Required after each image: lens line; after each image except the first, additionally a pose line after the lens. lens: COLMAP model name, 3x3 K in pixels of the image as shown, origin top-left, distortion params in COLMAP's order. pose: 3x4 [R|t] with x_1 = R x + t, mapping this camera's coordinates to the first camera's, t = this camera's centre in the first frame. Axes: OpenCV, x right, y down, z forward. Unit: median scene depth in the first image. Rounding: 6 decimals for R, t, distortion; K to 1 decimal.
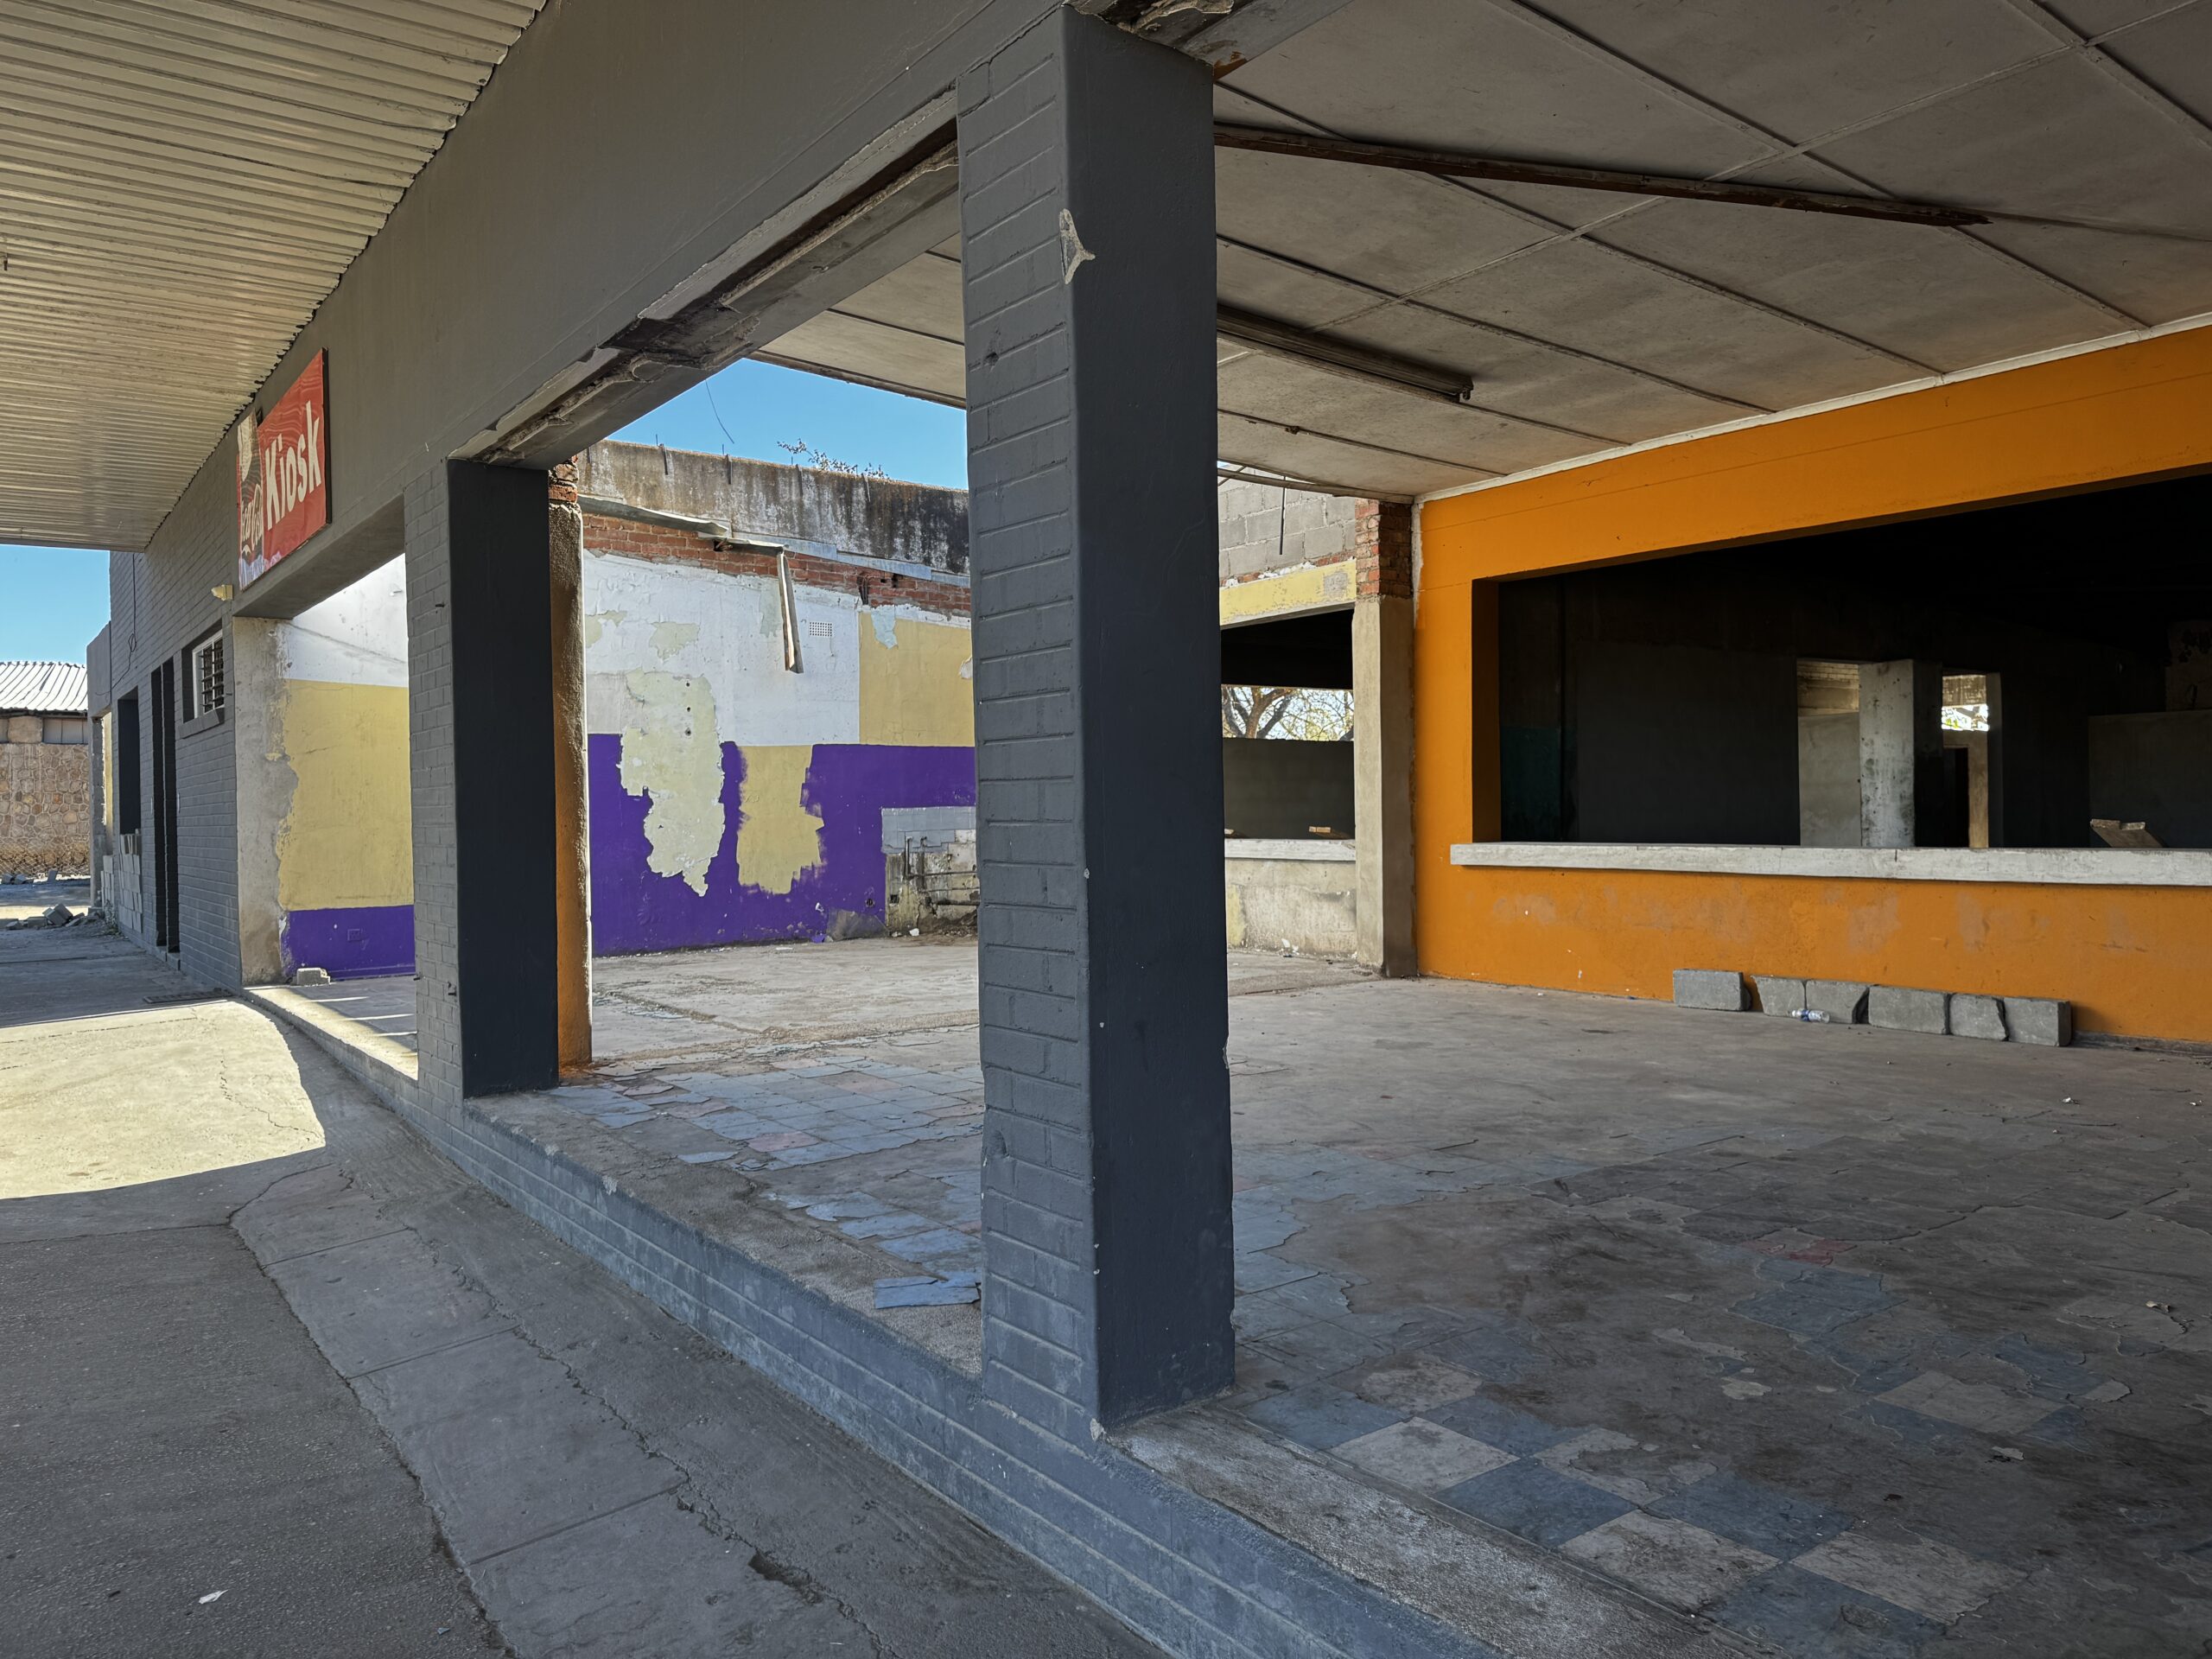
lens RADIAL K [[1512.8, 0, 1094.1], [0, 1512.8, 835.6], [0, 0, 1]] dist [0.140249, -0.225109]
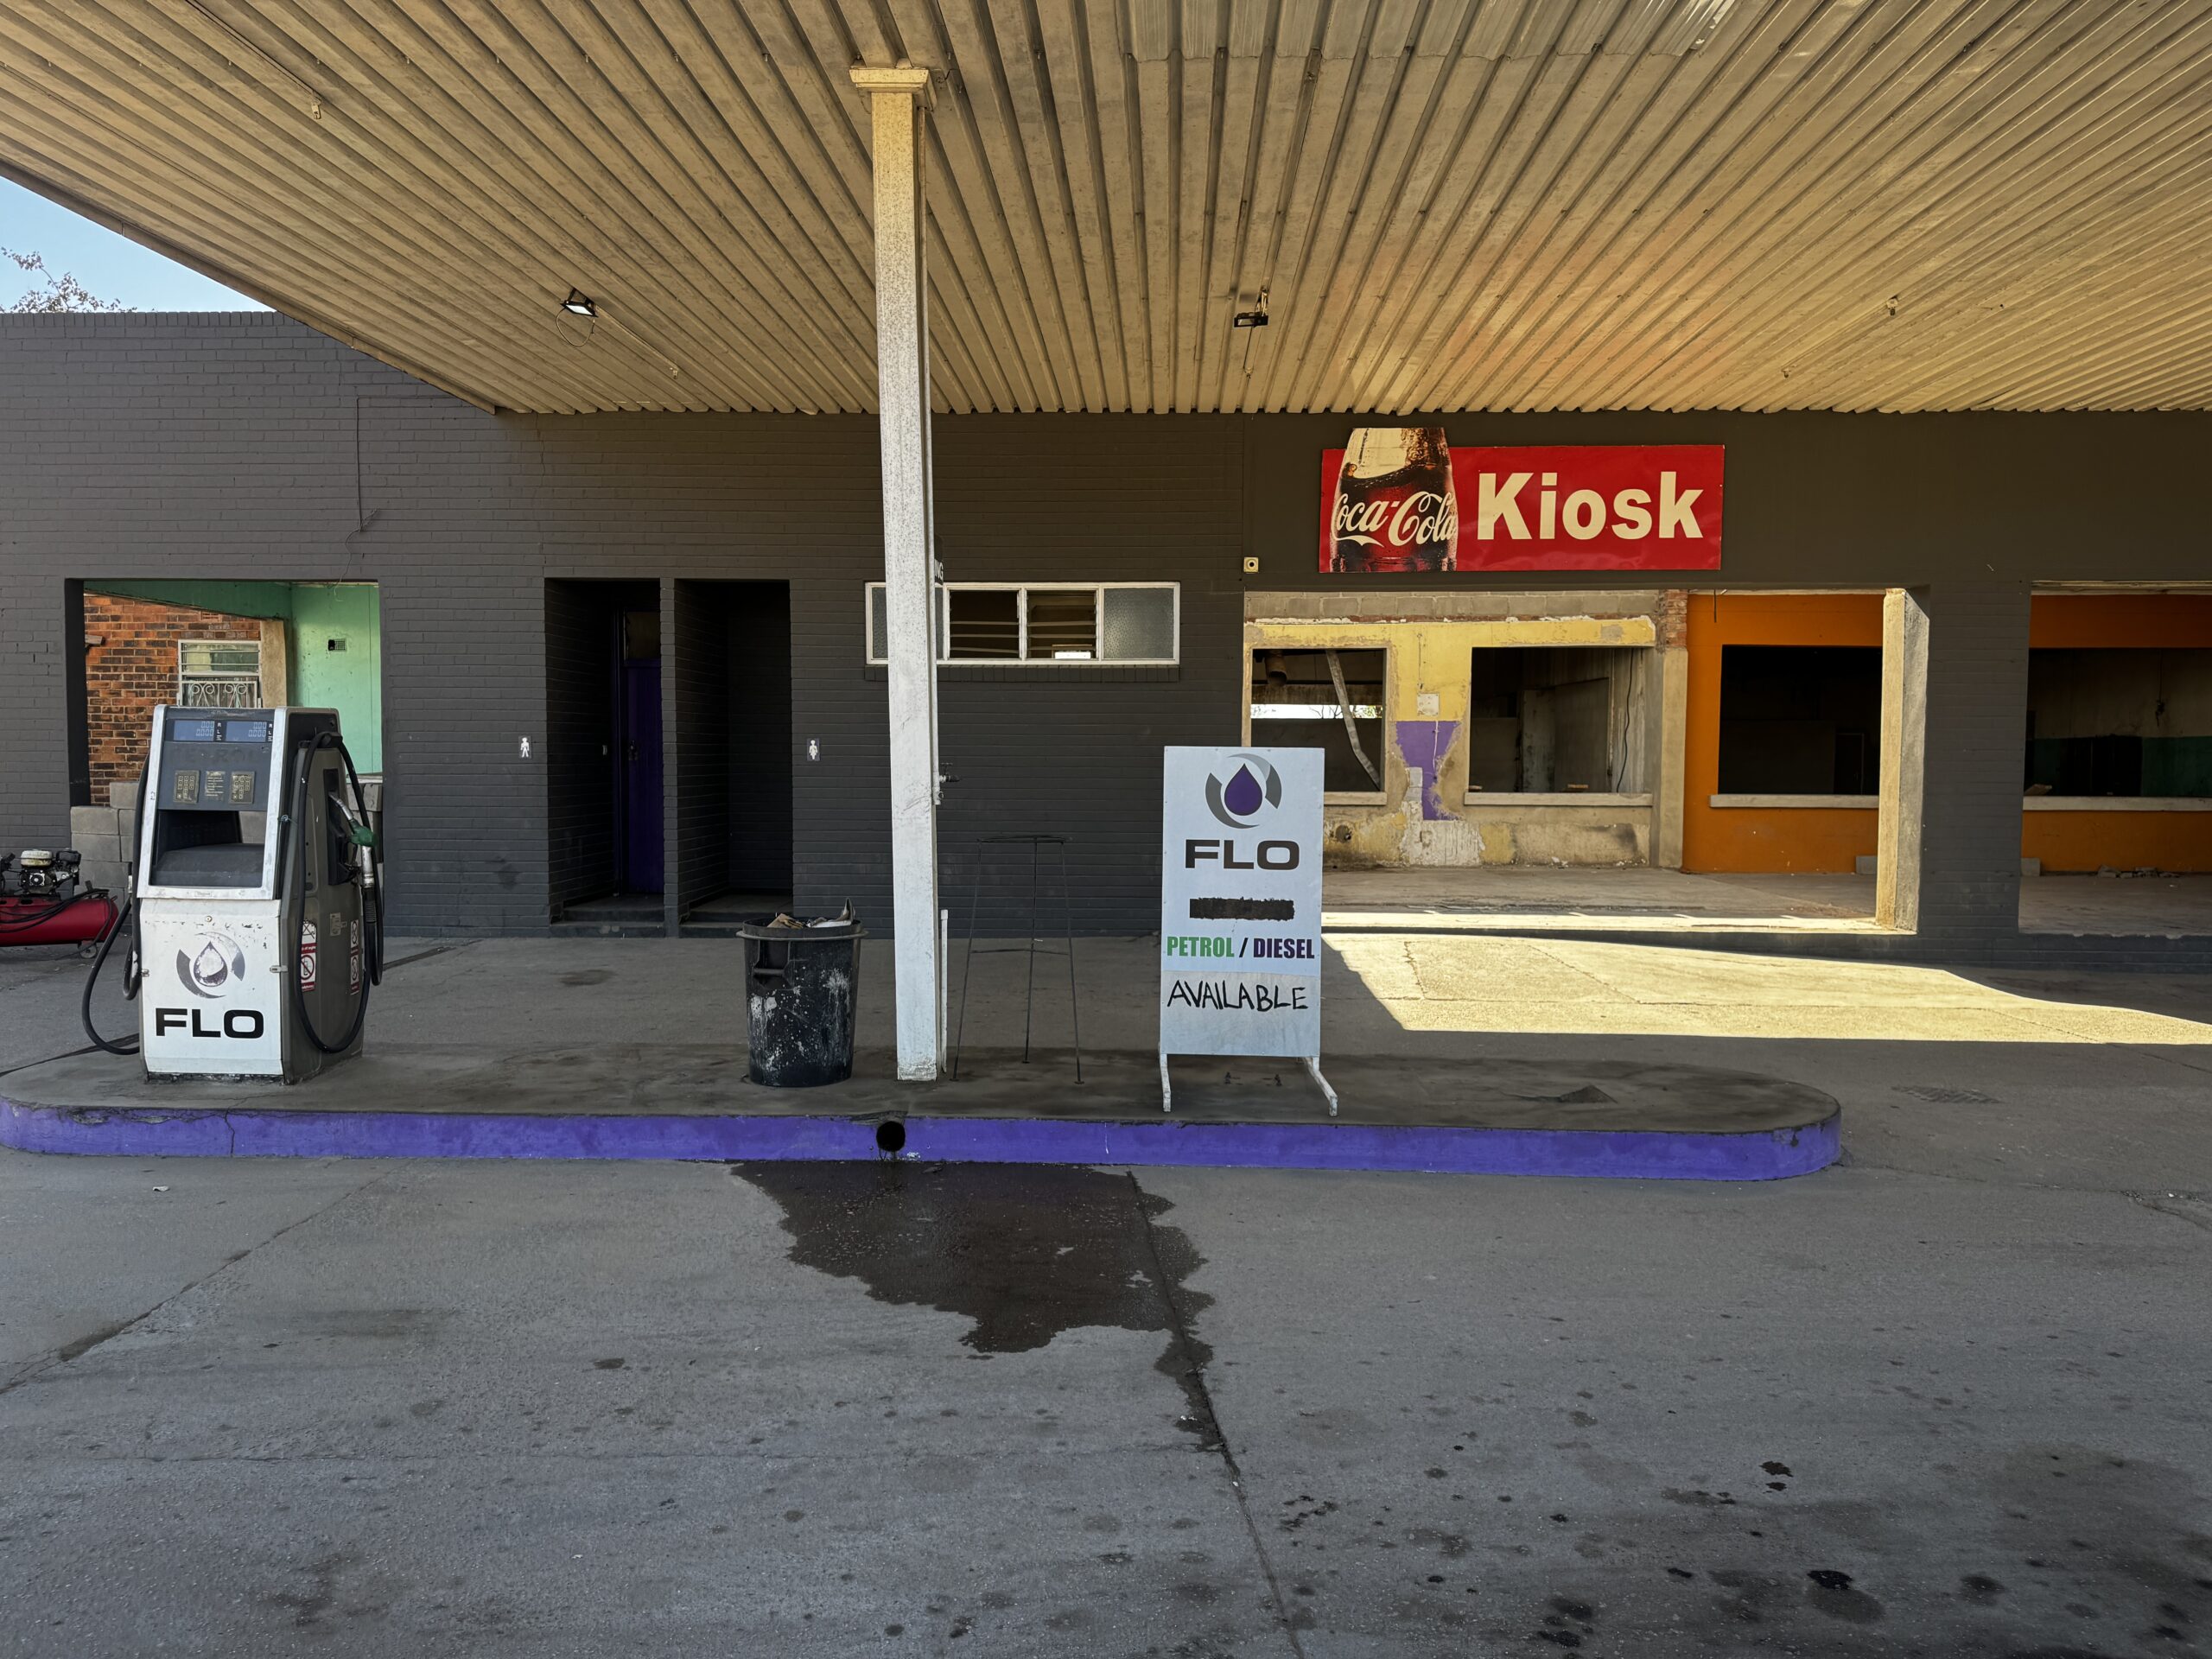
lens RADIAL K [[1512.8, 0, 1094.1], [0, 1512.8, 835.6], [0, 0, 1]] dist [0.140249, -0.225109]
pose [[0.607253, -0.022677, 0.794185, -1.401655], [-0.002742, 0.999527, 0.030637, -0.000133], [-0.794504, -0.020782, 0.606903, 0.431828]]
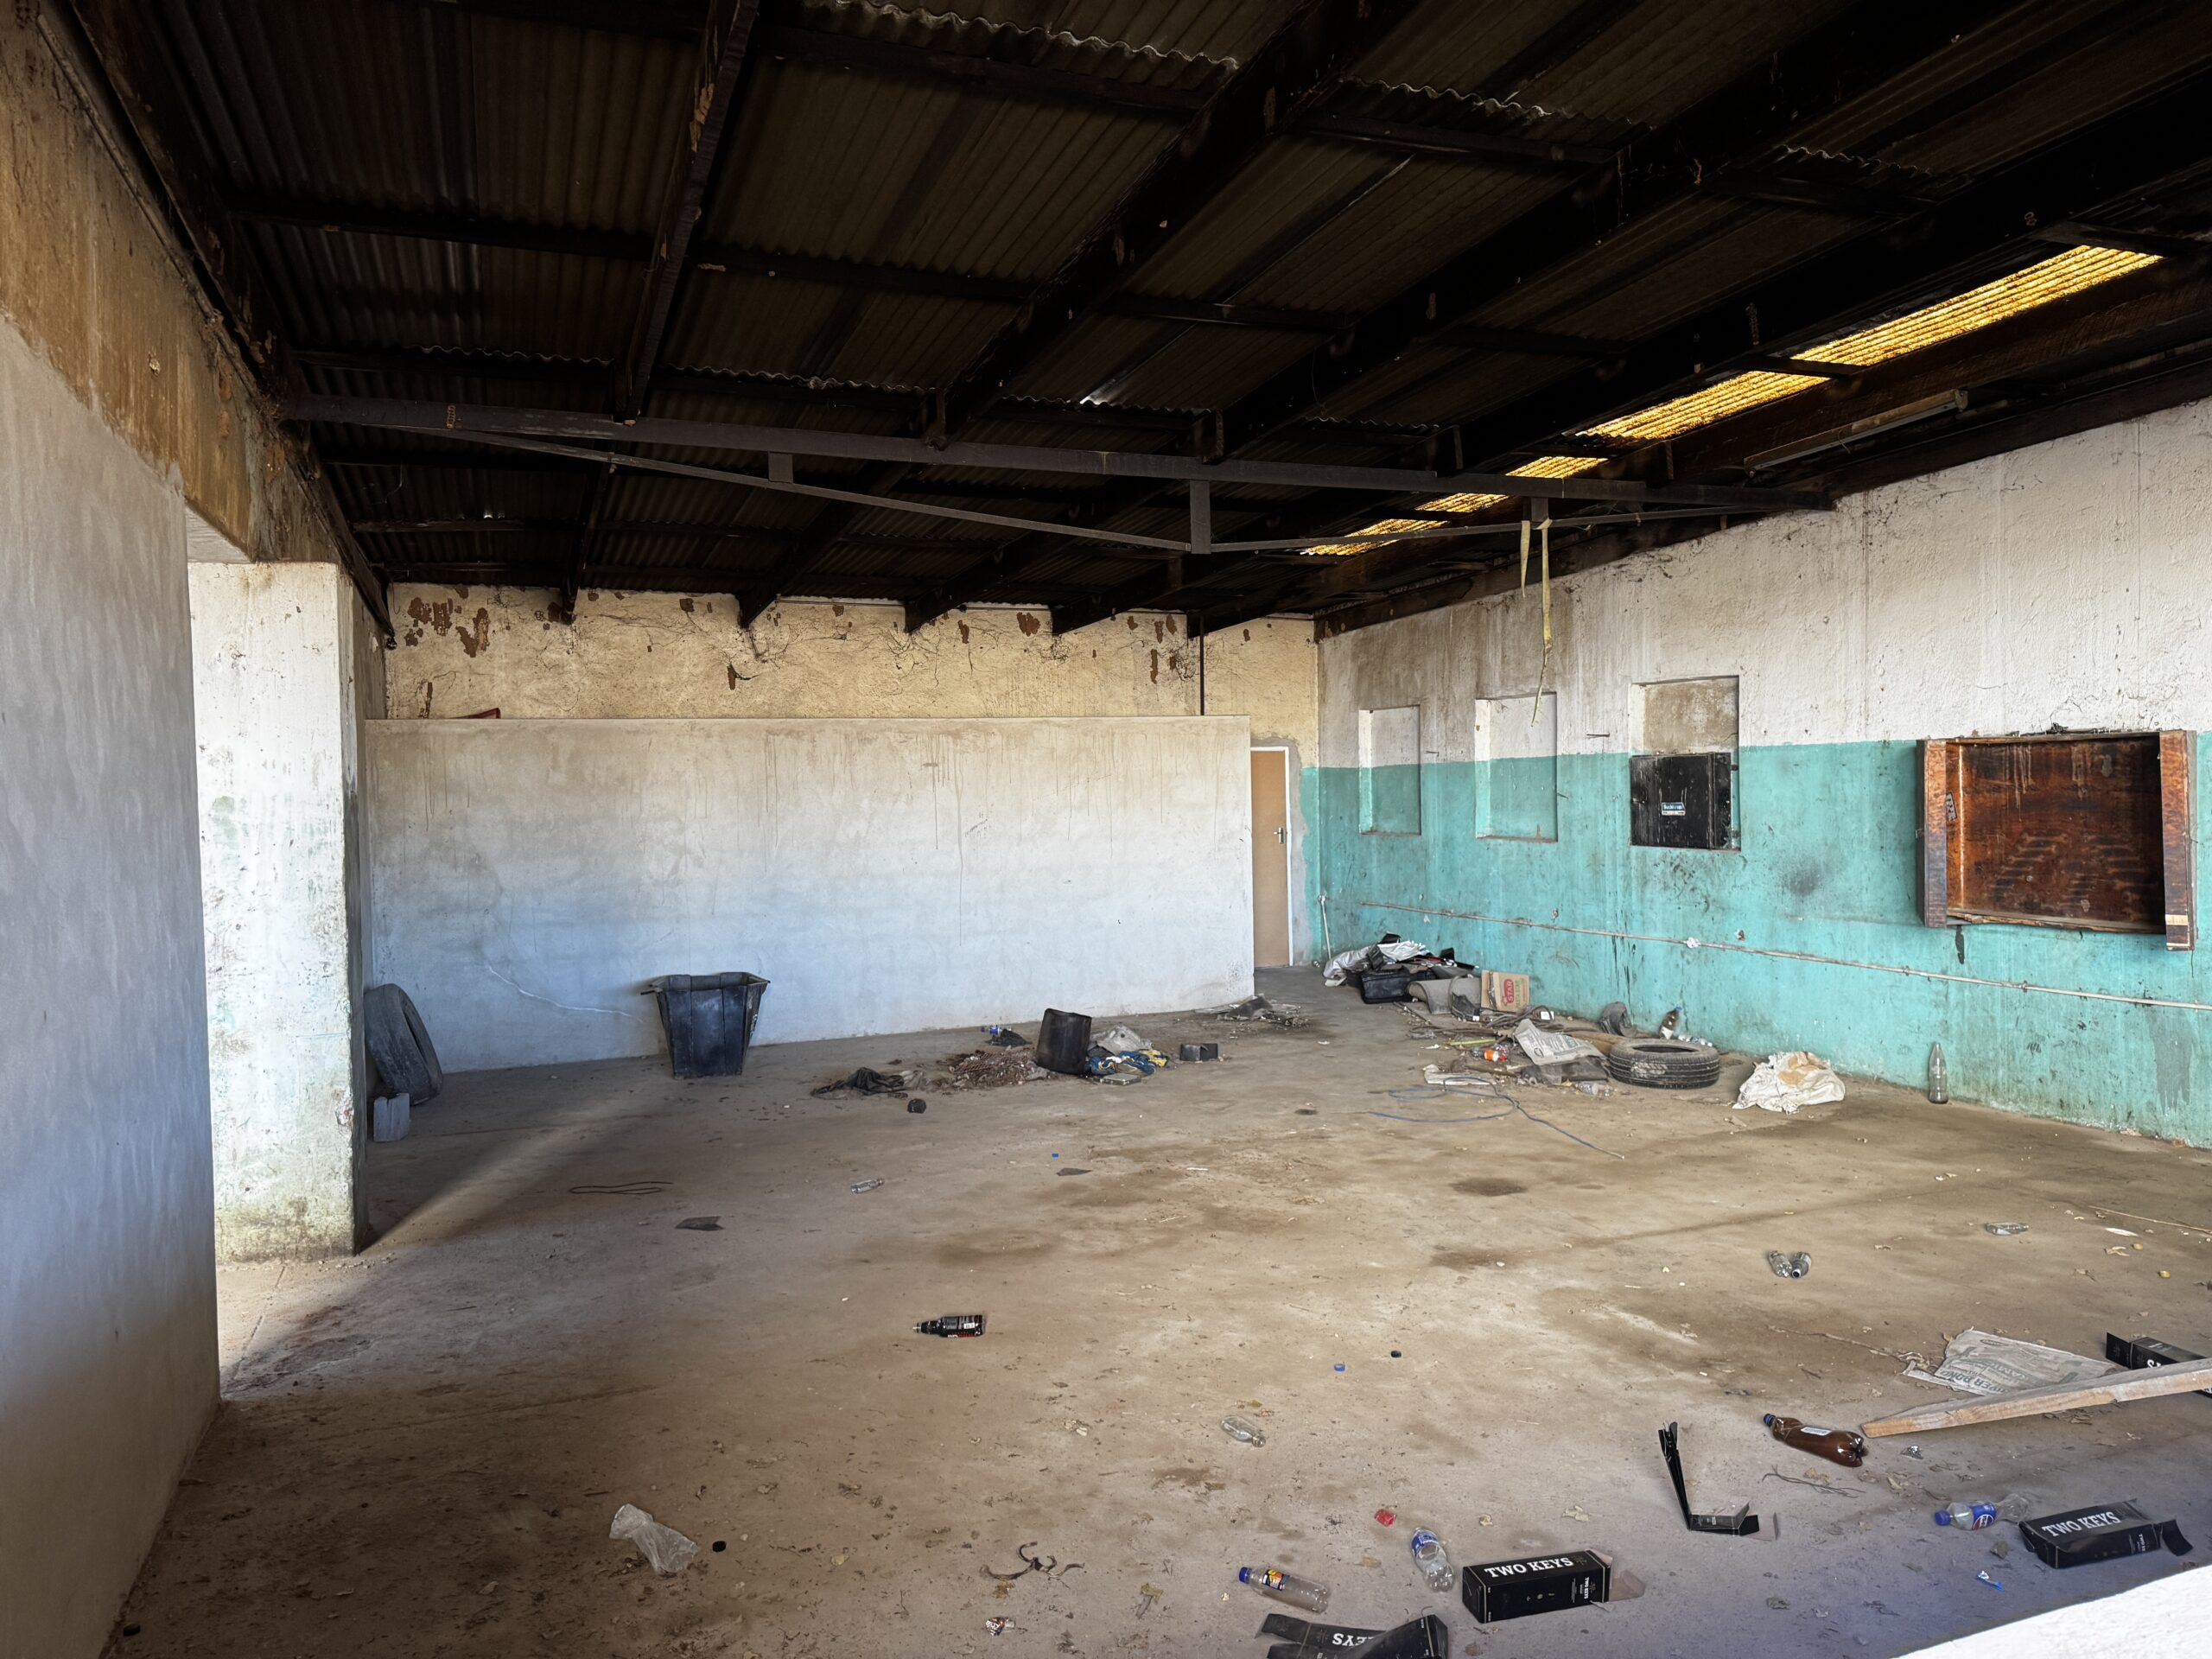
lens RADIAL K [[1512.8, 0, 1094.1], [0, 1512.8, 835.6], [0, 0, 1]] dist [0.140249, -0.225109]
pose [[0.228422, -0.018518, 0.973386, 0.192001], [0.029765, 0.999485, 0.012029, -0.045372], [-0.973107, 0.026225, 0.228855, 0.826759]]
